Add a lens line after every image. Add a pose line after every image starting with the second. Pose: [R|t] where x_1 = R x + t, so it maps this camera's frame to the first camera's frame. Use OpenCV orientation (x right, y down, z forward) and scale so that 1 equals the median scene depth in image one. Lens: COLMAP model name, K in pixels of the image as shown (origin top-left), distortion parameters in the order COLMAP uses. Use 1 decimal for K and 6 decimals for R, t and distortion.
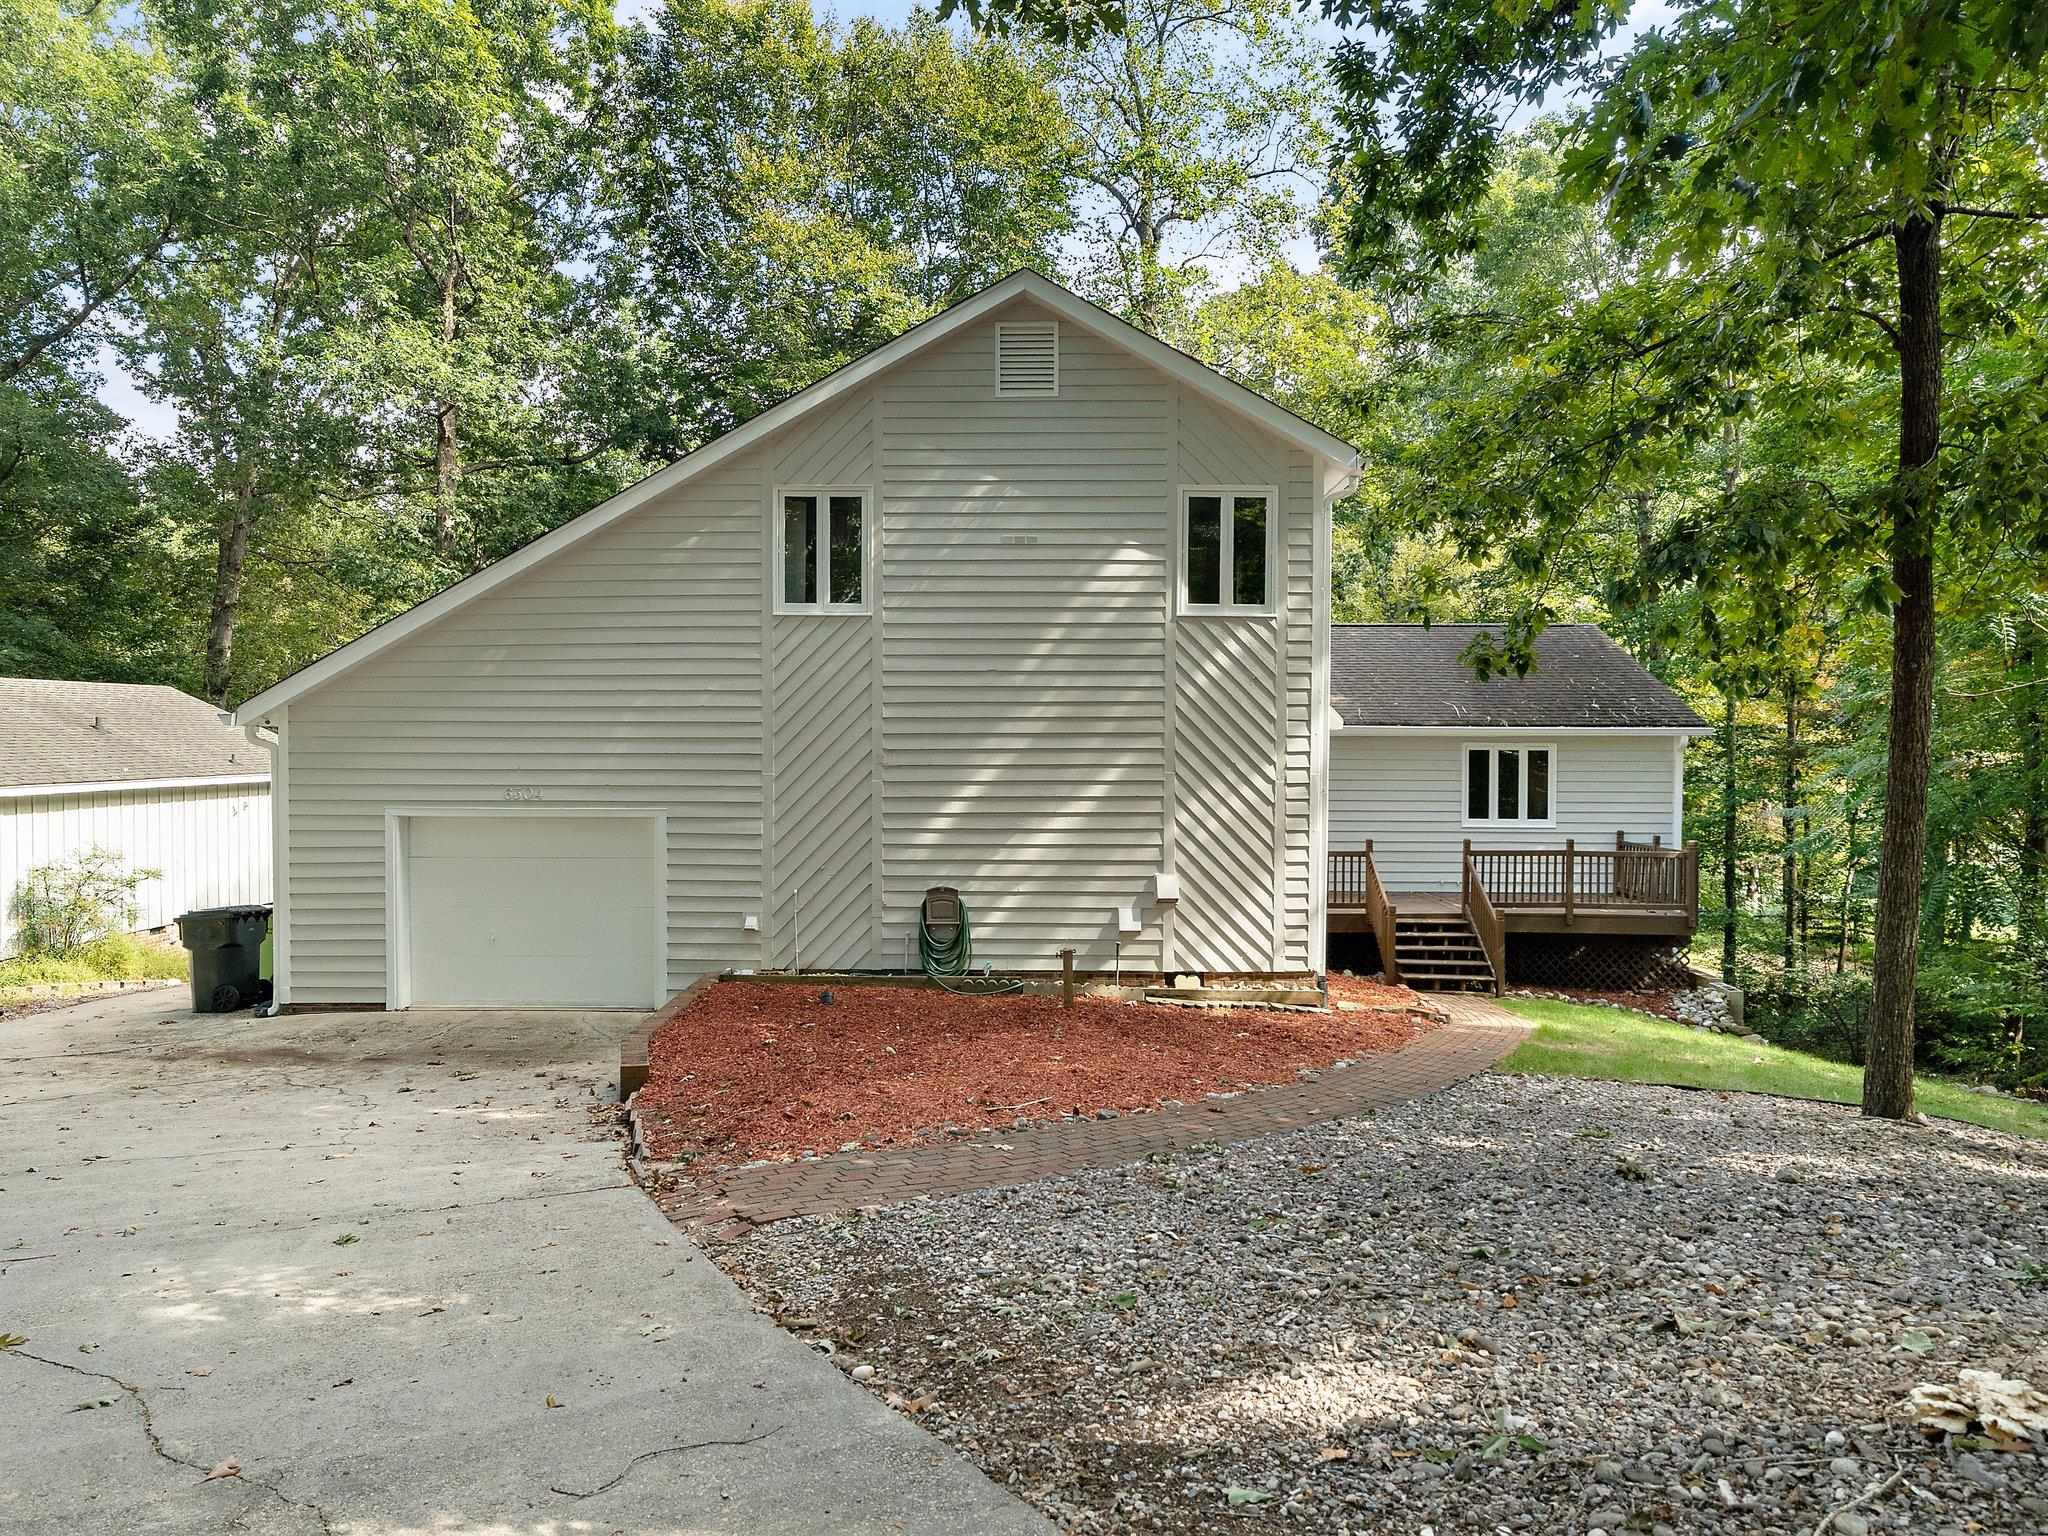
lens RADIAL K [[894.8, 0, 1024.0], [0, 894.8, 768.0], [0, 0, 1]] dist [0.003986, -0.000118]
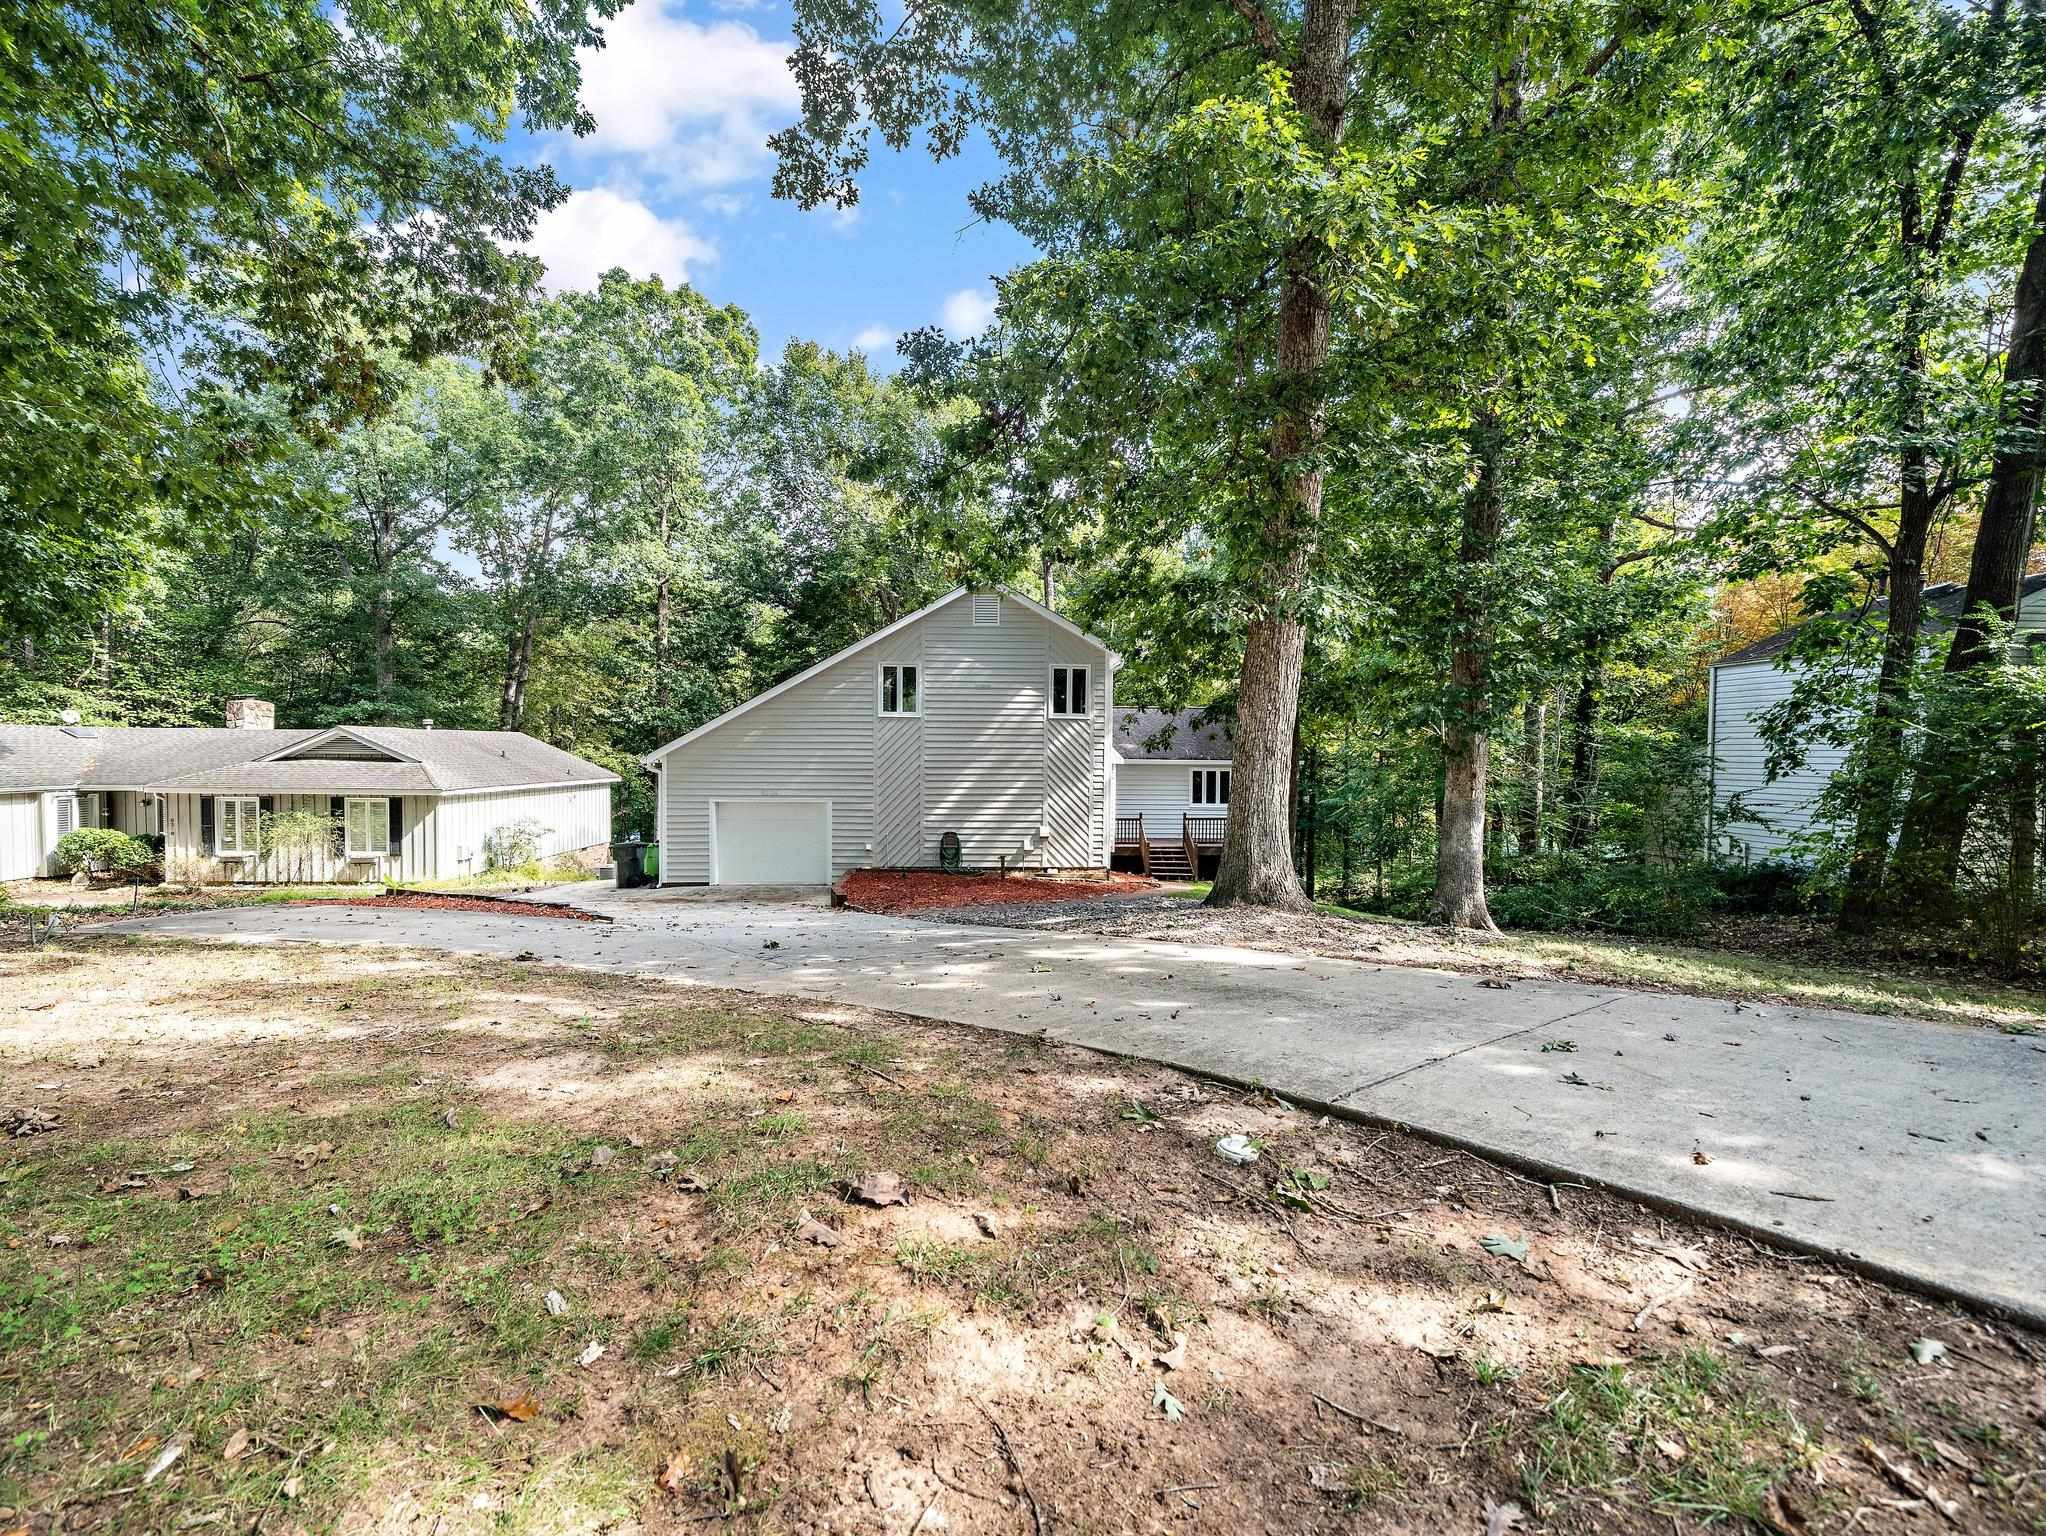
lens RADIAL K [[893.9, 0, 1023.0], [0, 893.9, 768.0], [0, 0, 1]] dist [0.003986, -0.000118]
pose [[0.997505, 0.002821, 0.070533, -0.064628], [-0.003791, 0.999900, 0.013630, -0.068088], [-0.070488, -0.013863, 0.997416, -1.359383]]
